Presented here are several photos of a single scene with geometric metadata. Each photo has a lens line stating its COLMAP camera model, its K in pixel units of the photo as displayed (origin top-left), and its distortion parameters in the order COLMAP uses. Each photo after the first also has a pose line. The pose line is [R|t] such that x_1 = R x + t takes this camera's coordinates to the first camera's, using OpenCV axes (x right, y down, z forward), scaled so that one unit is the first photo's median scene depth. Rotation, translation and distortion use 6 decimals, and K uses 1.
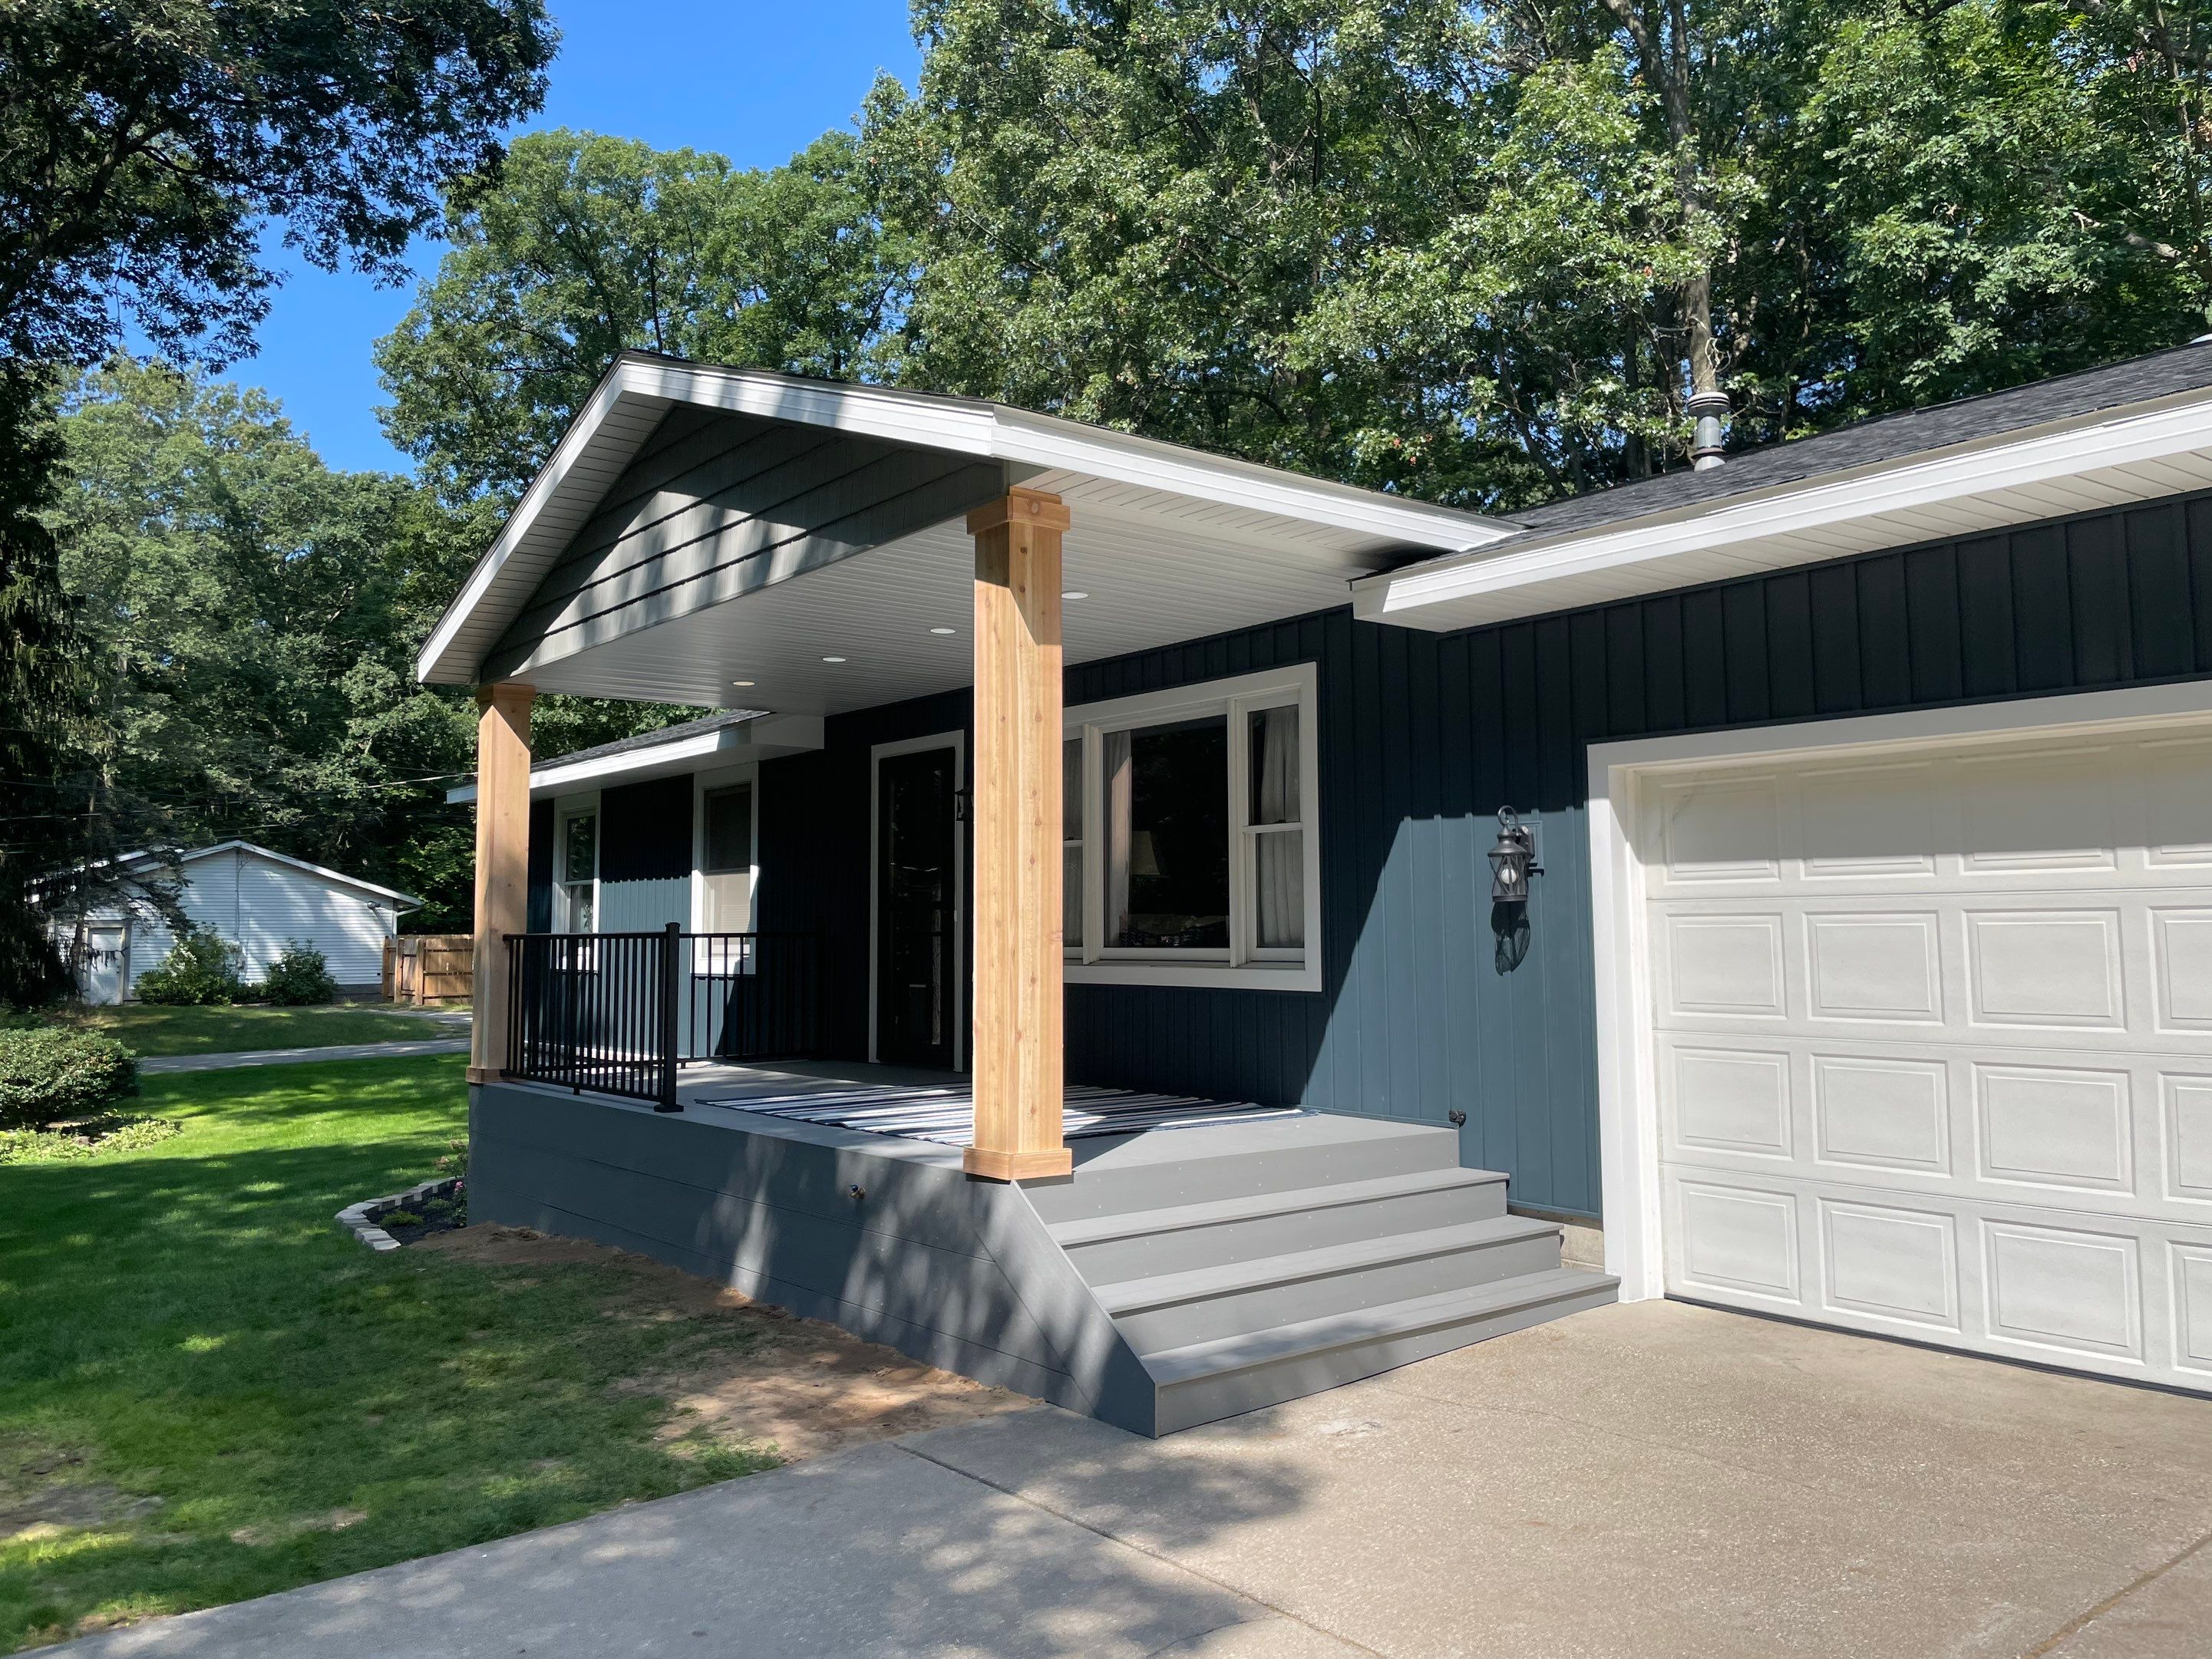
lens RADIAL K [[1669.6, 0, 1105.9], [0, 1669.6, 797.0], [0, 0, 1]] dist [0.056534, -0.058924]
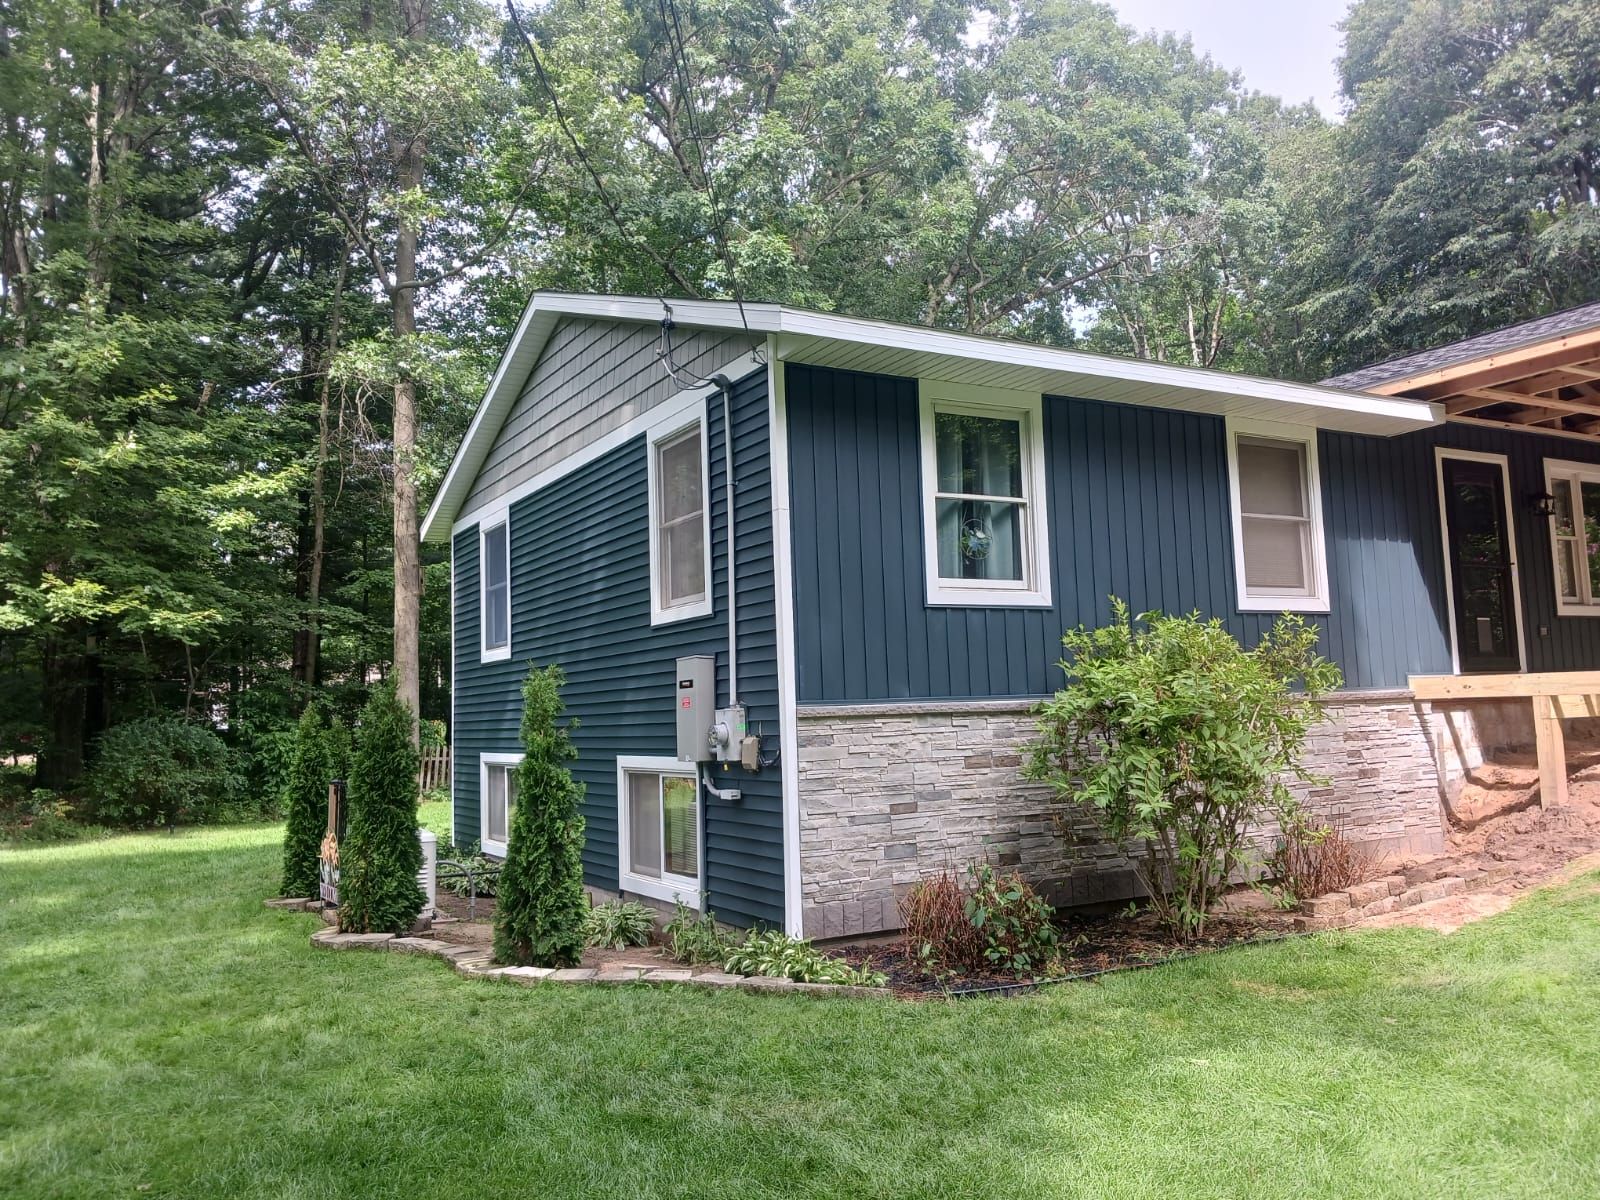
lens RADIAL K [[1256.6, 0, 827.1], [0, 1256.6, 576.8], [0, 0, 1]] dist [0.087052, -0.115027]
pose [[0.138016, 0.111763, 0.984104, -1.812954], [-0.047271, 0.993224, -0.106169, 0.311015], [-0.989301, -0.031866, 0.142364, 1.972207]]
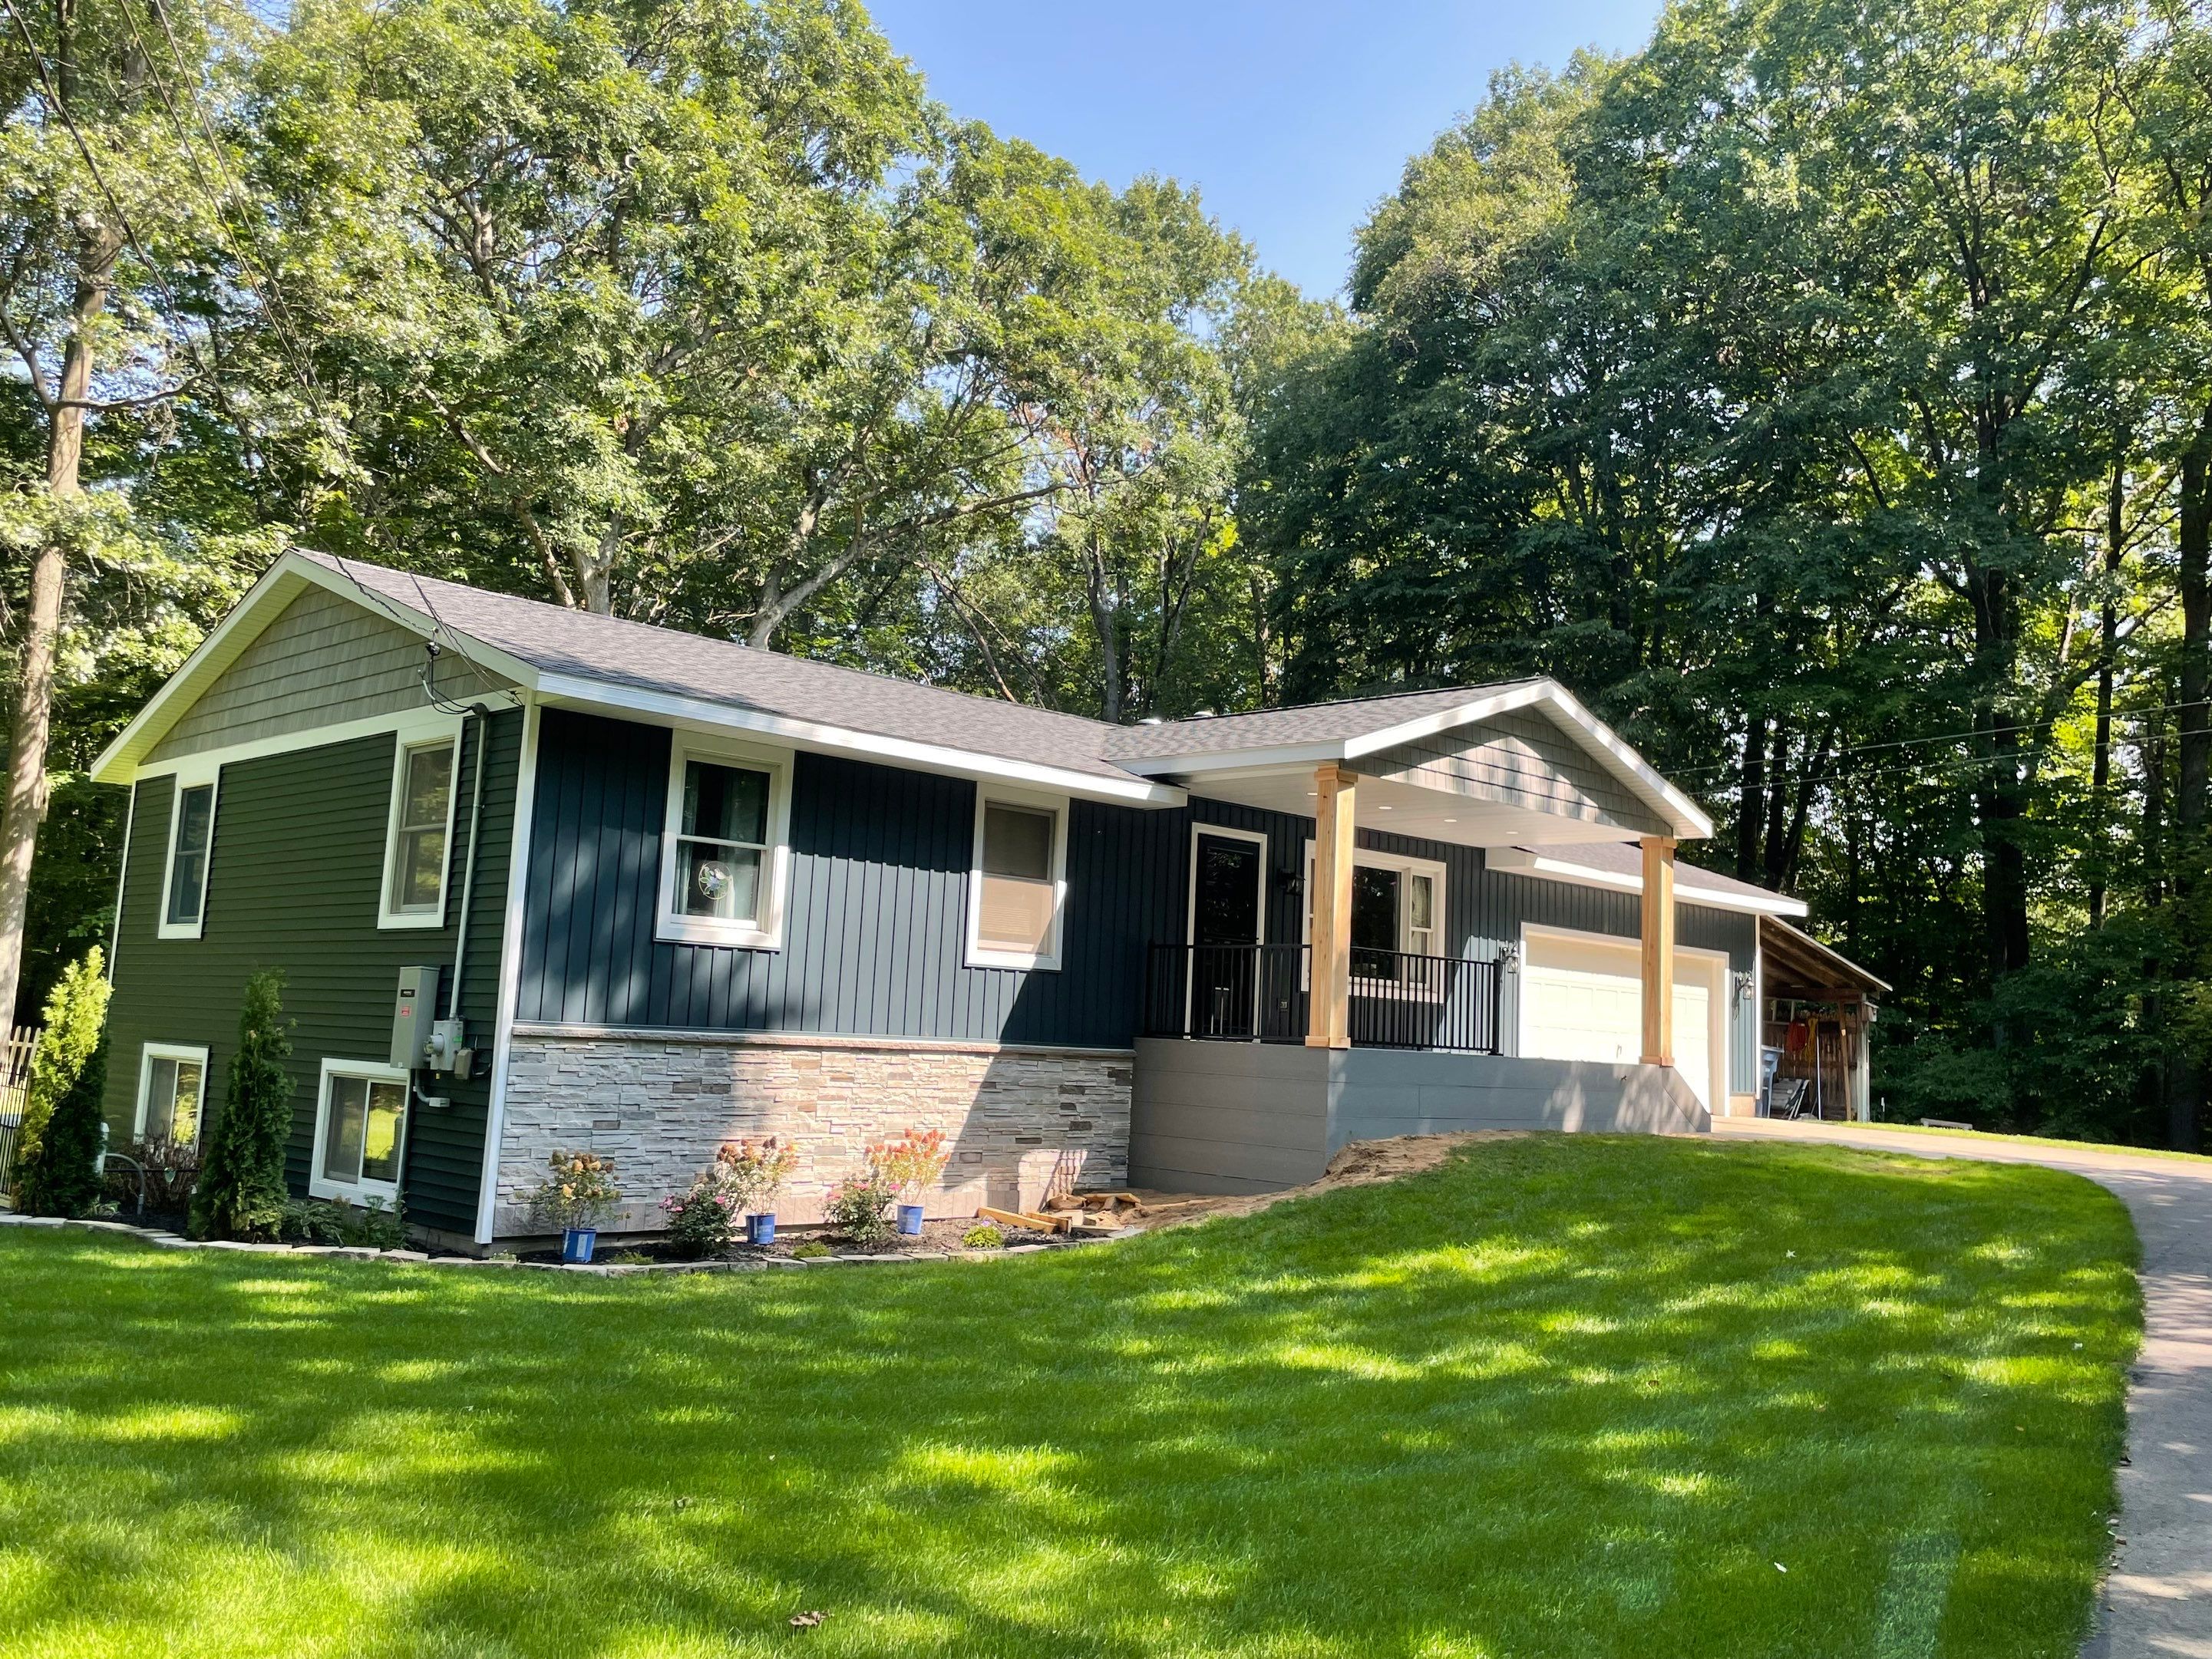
lens RADIAL K [[1888.0, 0, 1118.4], [0, 1888.0, 791.6], [0, 0, 1]] dist [0.110227, -0.167935]
pose [[-0.106884, 0.135038, 0.985059, -2.582597], [-0.126945, 0.980772, -0.148224, 0.287449], [-0.986134, -0.140891, -0.087687, 1.779124]]
